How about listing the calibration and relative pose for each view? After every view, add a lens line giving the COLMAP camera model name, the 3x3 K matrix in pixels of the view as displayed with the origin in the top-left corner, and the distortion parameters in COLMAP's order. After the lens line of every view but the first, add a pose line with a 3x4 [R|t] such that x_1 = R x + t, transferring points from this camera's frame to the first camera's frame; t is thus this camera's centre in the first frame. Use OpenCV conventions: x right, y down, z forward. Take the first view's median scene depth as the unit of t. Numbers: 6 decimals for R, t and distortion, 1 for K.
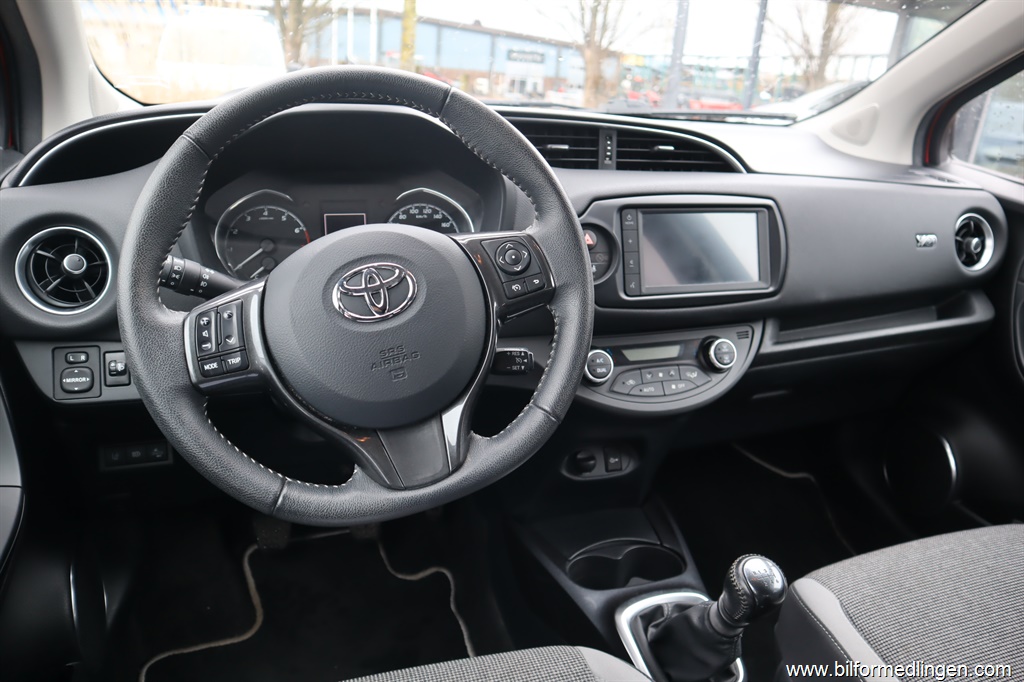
lens RADIAL K [[697.8, 0, 513.0], [0, 697.8, 340.4], [0, 0, 1]] dist [-0.090538, 0.044343]
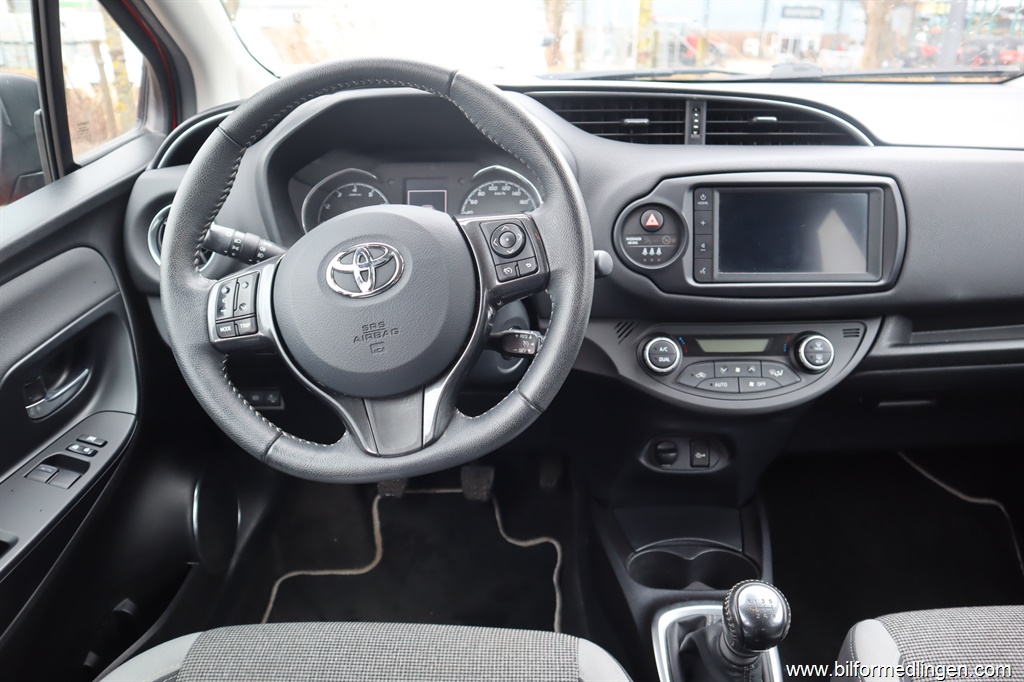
lens RADIAL K [[697.8, 0, 517.7], [0, 697.8, 337.7], [0, 0, 1]] dist [-0.090538, 0.044343]
pose [[0.939171, 0.075153, -0.335127, 0.253983], [-0.061271, 0.996775, 0.051821, -0.023330], [0.337940, -0.028135, 0.940747, 0.049303]]
